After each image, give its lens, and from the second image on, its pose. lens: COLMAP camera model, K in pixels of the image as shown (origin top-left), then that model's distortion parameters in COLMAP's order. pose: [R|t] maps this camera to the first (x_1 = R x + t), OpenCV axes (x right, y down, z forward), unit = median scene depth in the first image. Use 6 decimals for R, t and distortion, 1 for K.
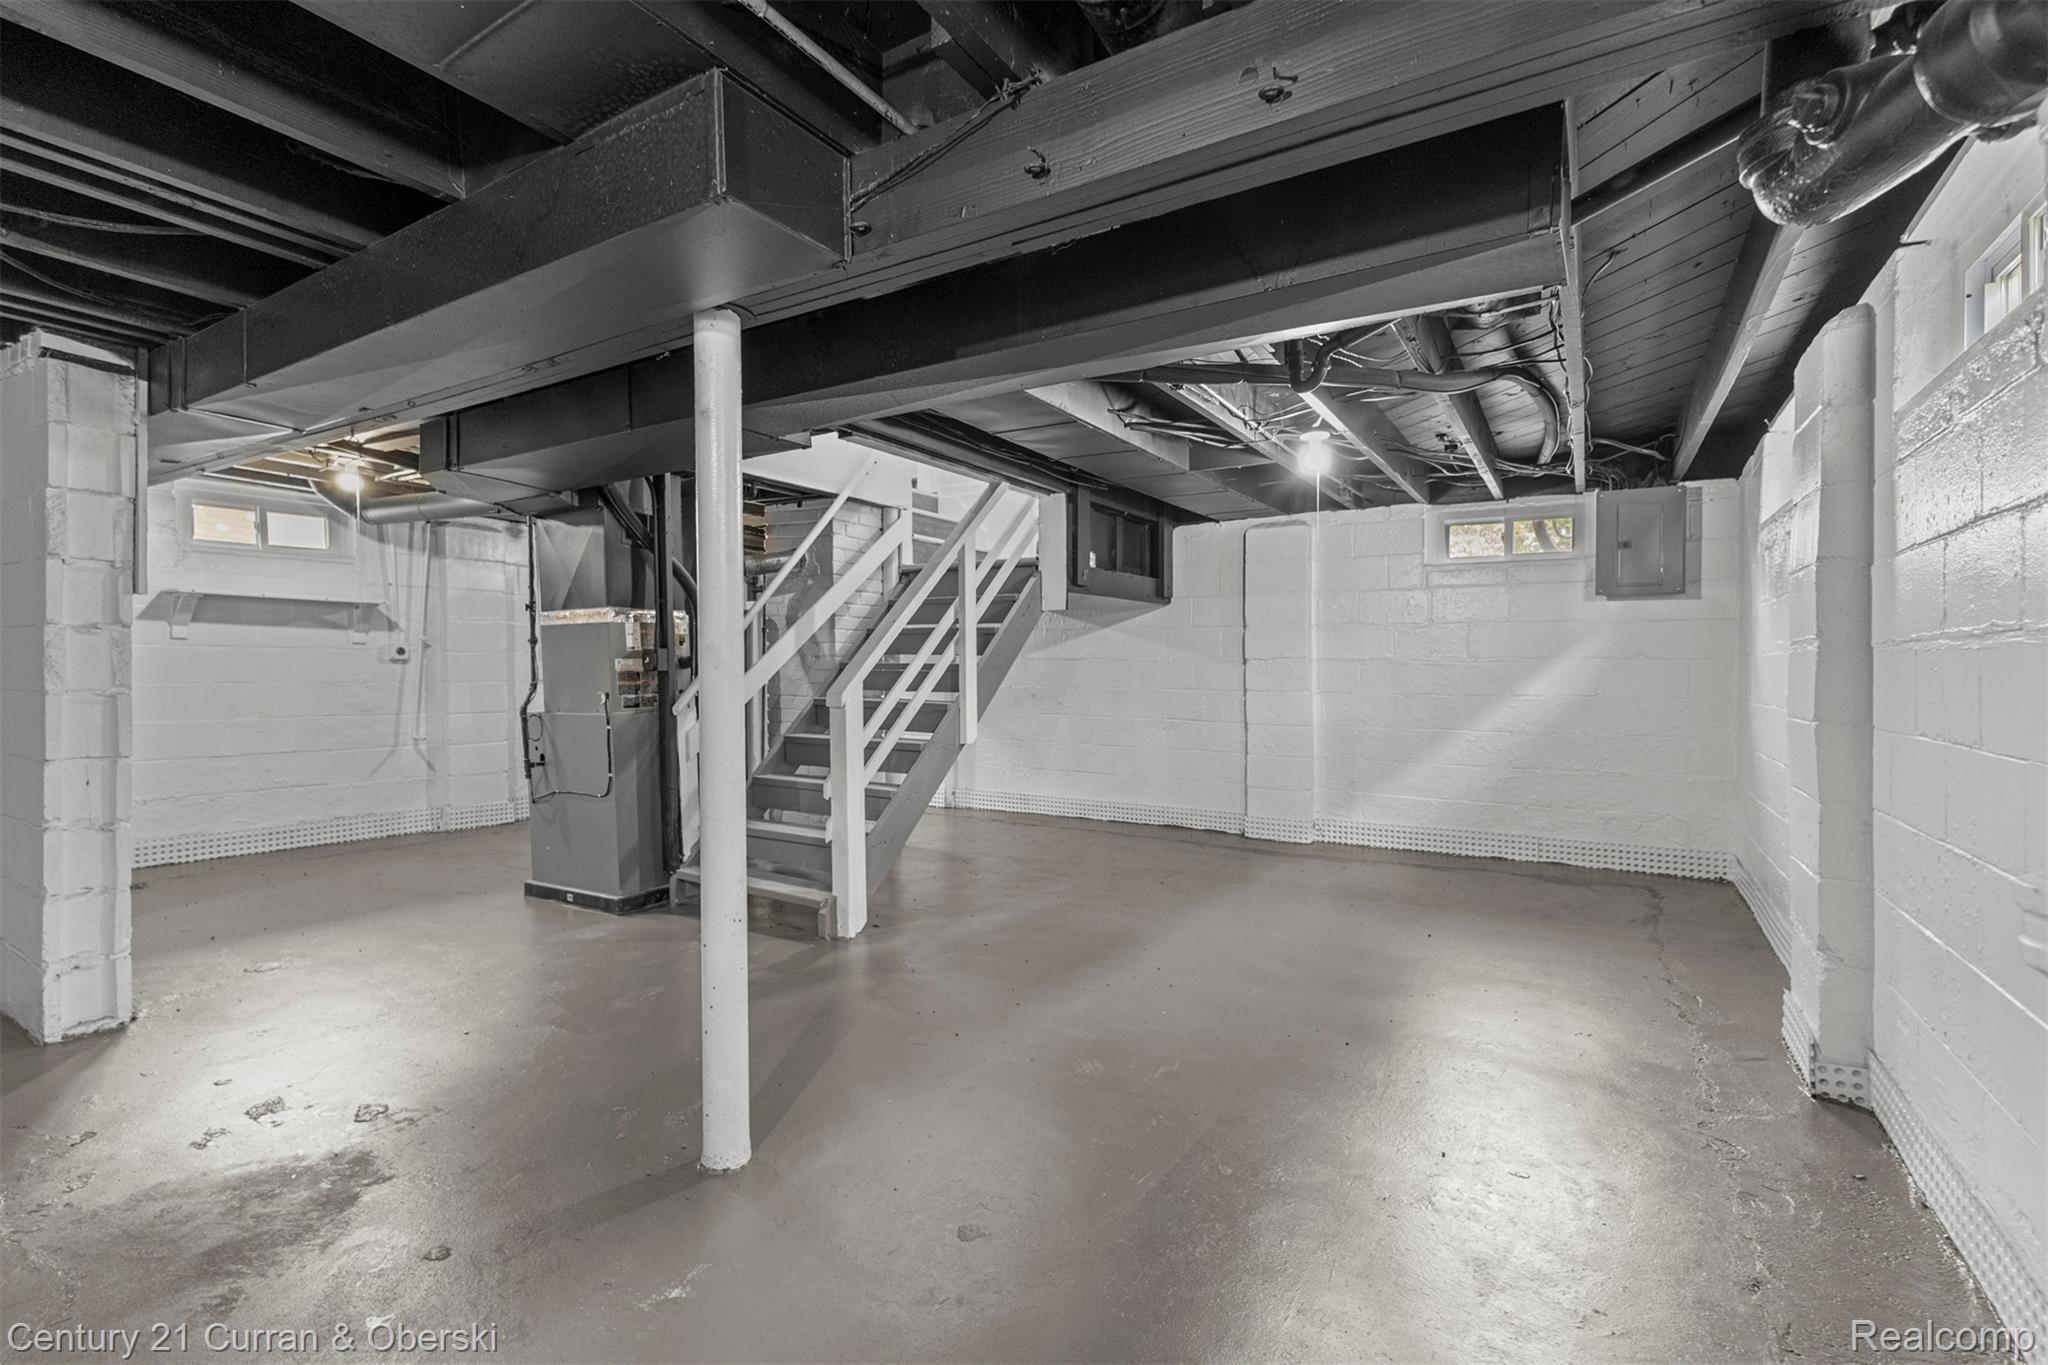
lens RADIAL K [[896.1, 0, 1021.2], [0, 896.1, 690.3], [0, 0, 1]] dist [0.018301, 0.000590]
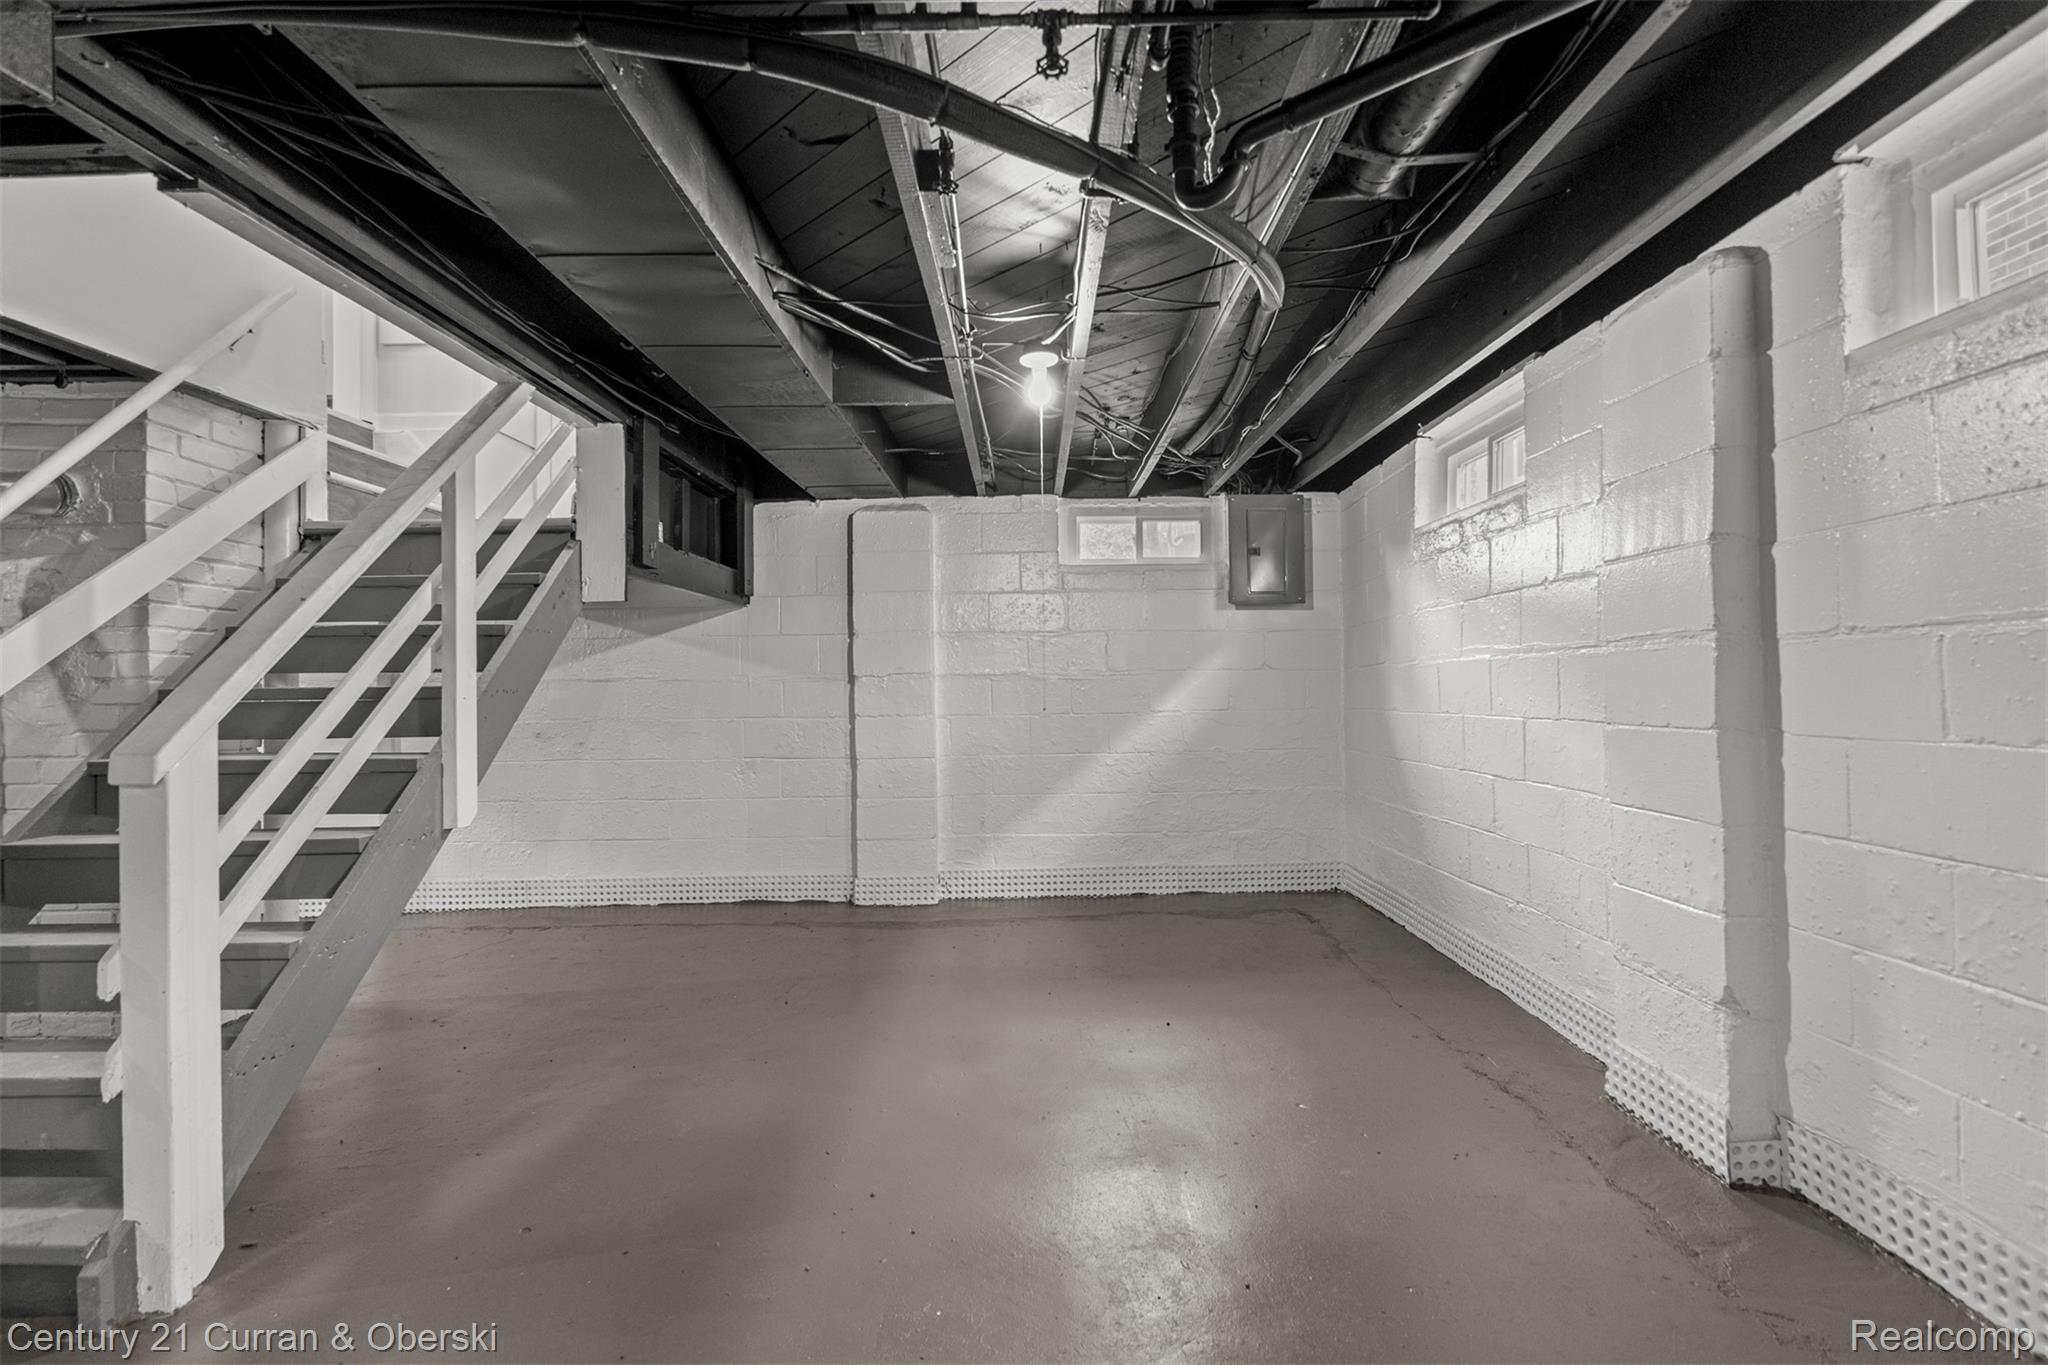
lens RADIAL K [[931.3, 0, 1023.3], [0, 931.3, 657.9], [0, 0, 1]] dist [-0.000455, 0.000370]
pose [[0.855435, -0.000964, 0.517910, -0.052681], [0.033439, 0.998015, -0.053374, -0.003116], [-0.516830, 0.062976, 0.853768, 0.276951]]
